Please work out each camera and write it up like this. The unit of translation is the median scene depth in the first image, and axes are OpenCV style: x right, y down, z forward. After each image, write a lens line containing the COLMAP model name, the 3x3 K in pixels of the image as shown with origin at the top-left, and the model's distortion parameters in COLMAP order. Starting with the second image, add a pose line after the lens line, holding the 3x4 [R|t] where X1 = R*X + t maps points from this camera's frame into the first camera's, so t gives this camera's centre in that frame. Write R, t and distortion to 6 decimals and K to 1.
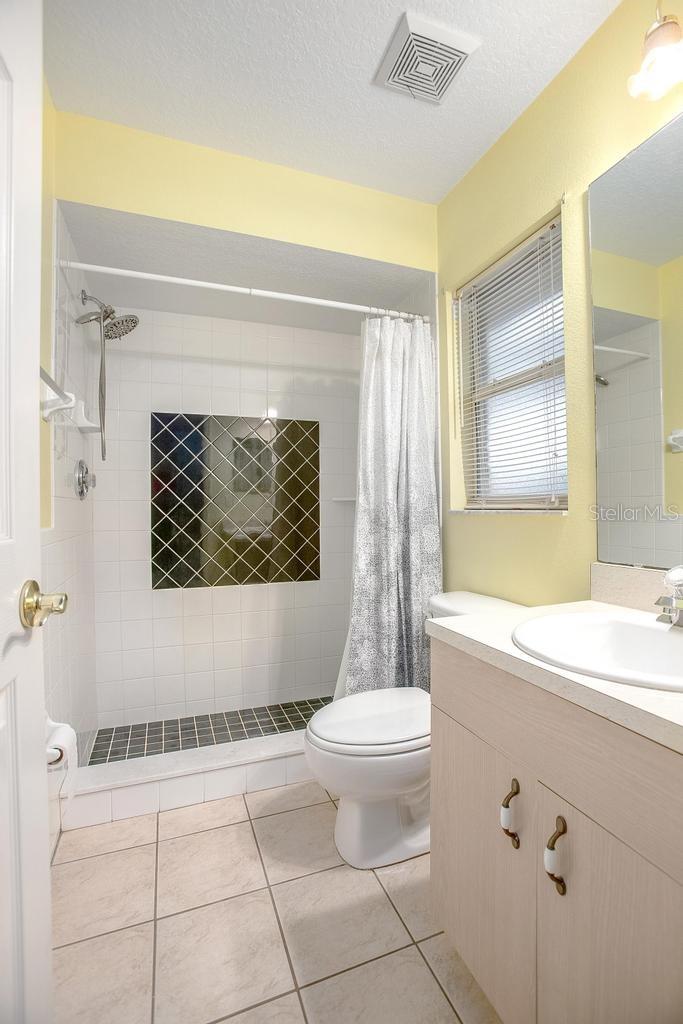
lens RADIAL K [[466.8, 0, 341.3], [0, 466.8, 506.9], [0, 0, 1]] dist [-0.052962, 0.015141]
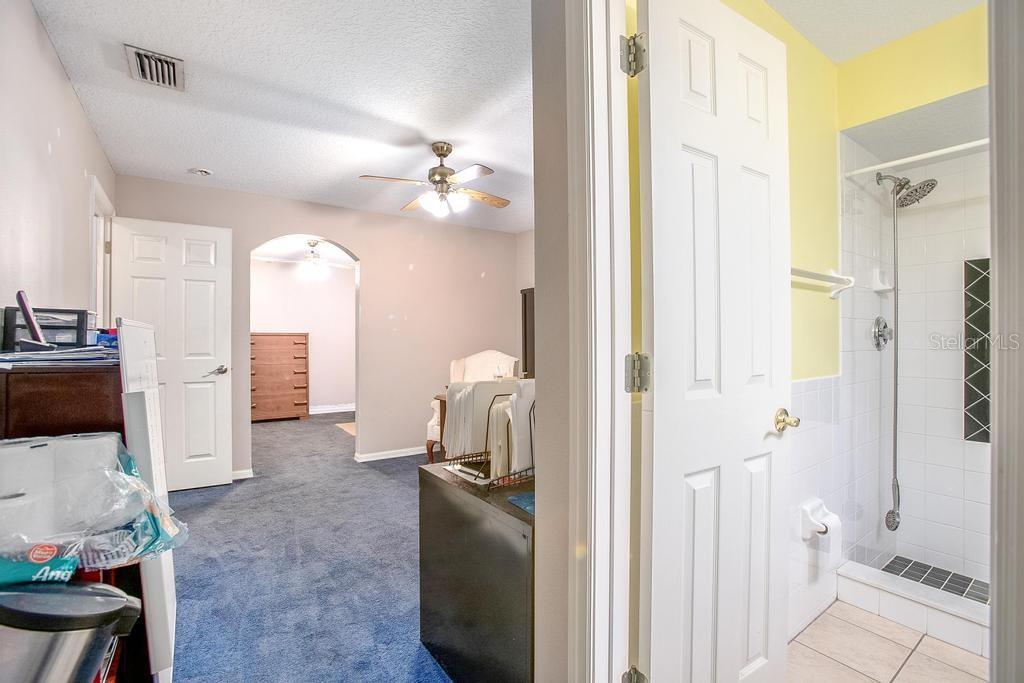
lens RADIAL K [[466.8, 0, 510.1], [0, 466.8, 340.3], [0, 0, 1]] dist [-0.052962, 0.015141]
pose [[0.264843, 0.011929, -0.964218, 0.320004], [-0.002594, 0.999929, 0.011658, -0.053820], [0.964288, -0.000587, 0.264855, -0.235756]]
